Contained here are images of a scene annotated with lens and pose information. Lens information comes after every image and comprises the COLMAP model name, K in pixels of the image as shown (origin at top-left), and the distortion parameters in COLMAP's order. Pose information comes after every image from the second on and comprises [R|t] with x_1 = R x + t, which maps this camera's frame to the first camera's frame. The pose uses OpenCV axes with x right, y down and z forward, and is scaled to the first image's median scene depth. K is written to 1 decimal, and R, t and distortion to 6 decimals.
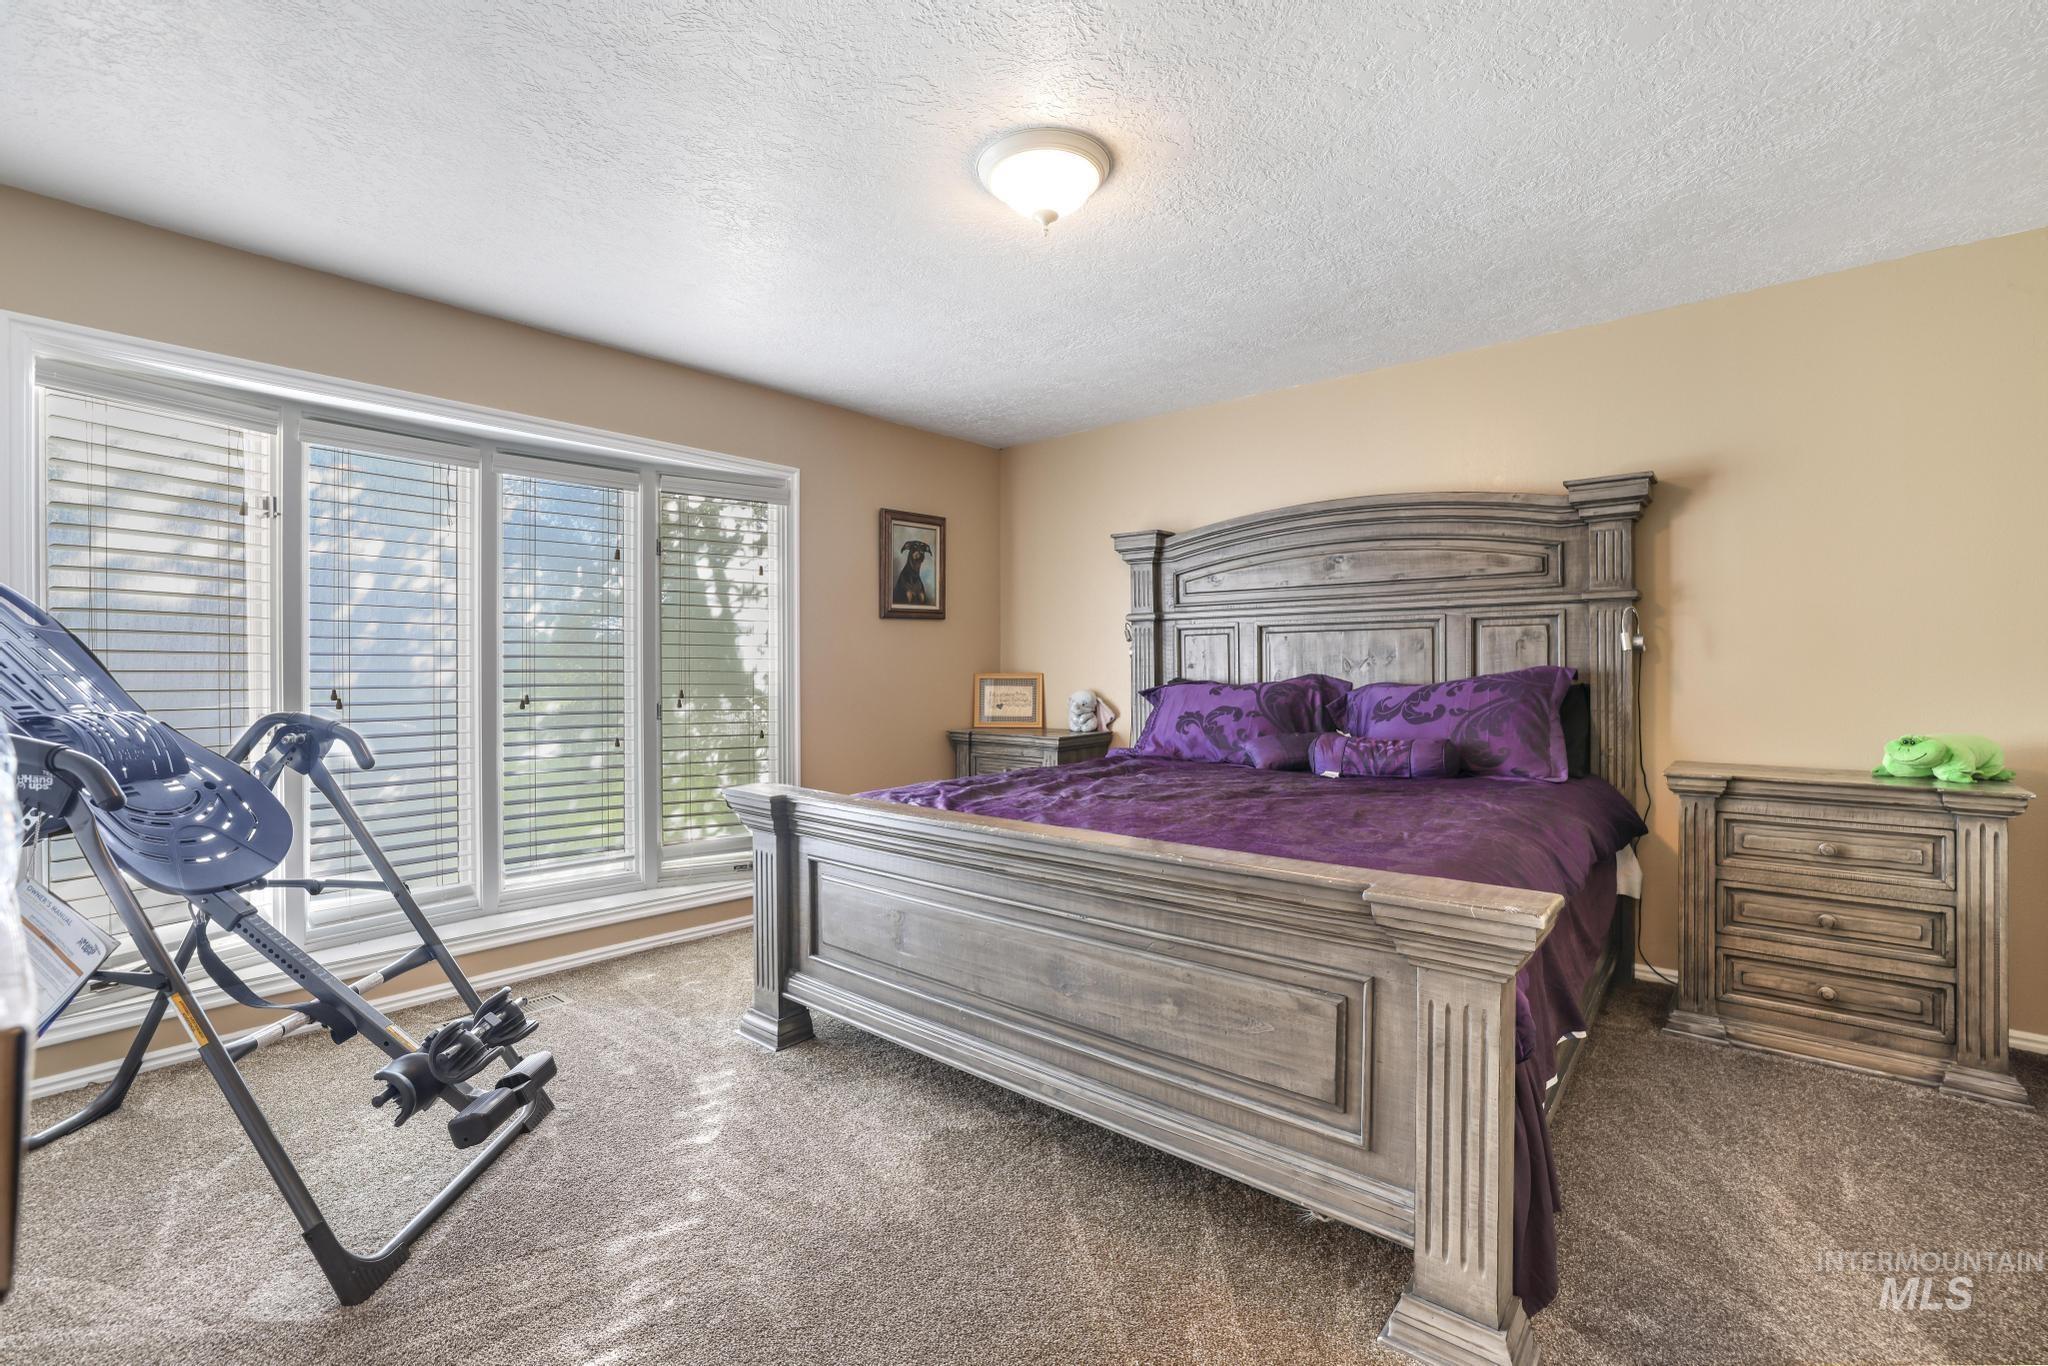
lens RADIAL K [[902.6, 0, 1016.2], [0, 902.6, 668.8], [0, 0, 1]] dist [-0.060864, 0.020246]
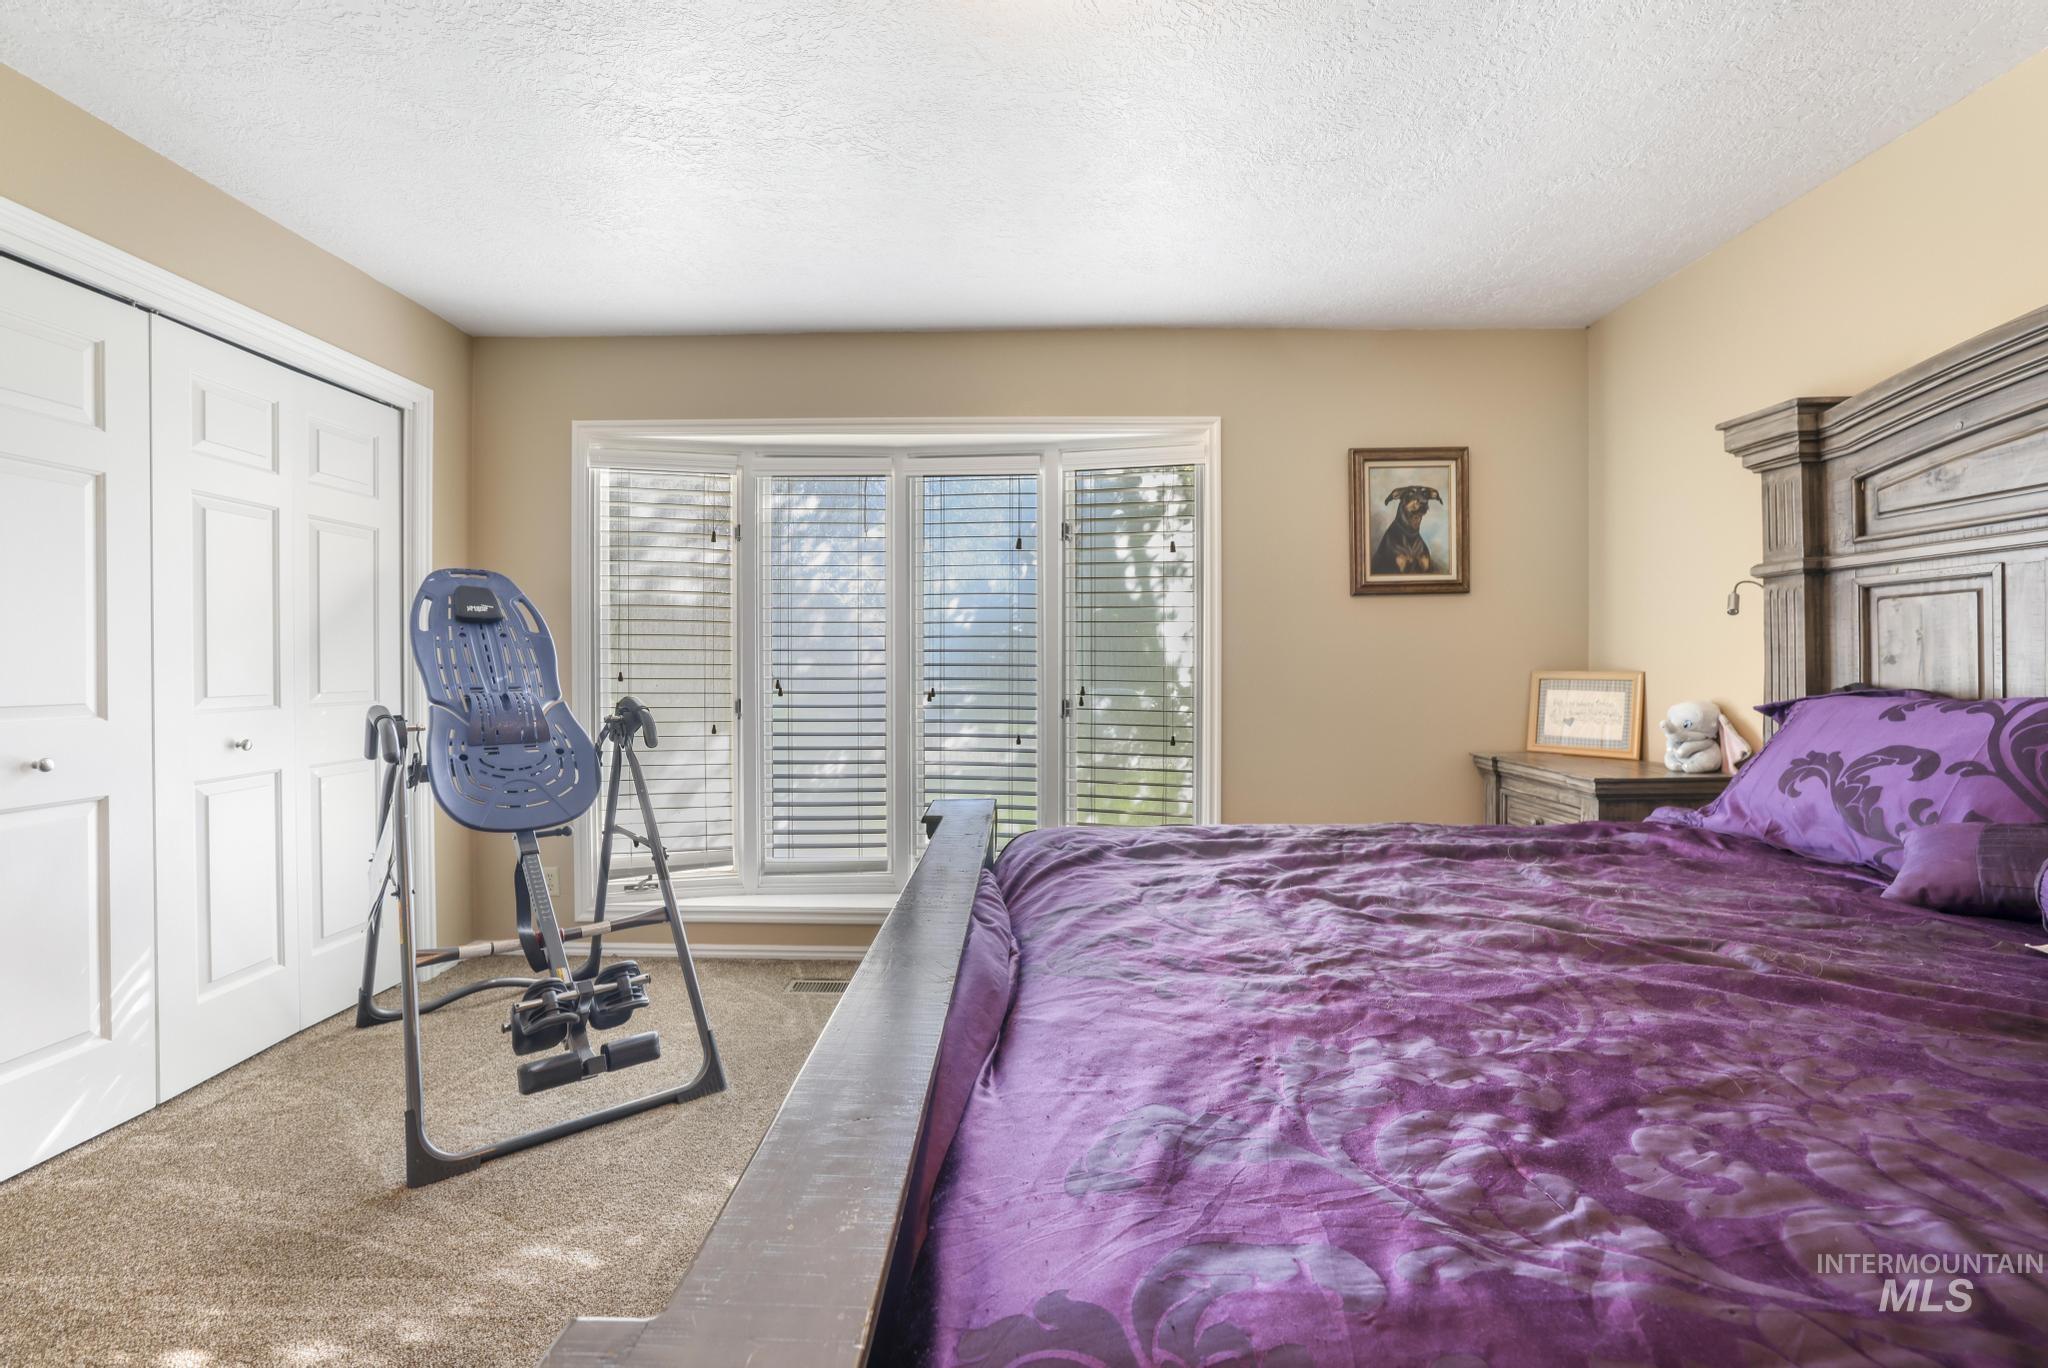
lens RADIAL K [[902.6, 0, 1016.2], [0, 902.6, 669.8], [0, 0, 1]] dist [-0.060864, 0.020246]
pose [[0.630334, 0.007774, -0.776285, 0.259838], [-0.002889, 0.999966, 0.007668, 0.000329], [0.776319, -0.002591, 0.630336, 0.328110]]
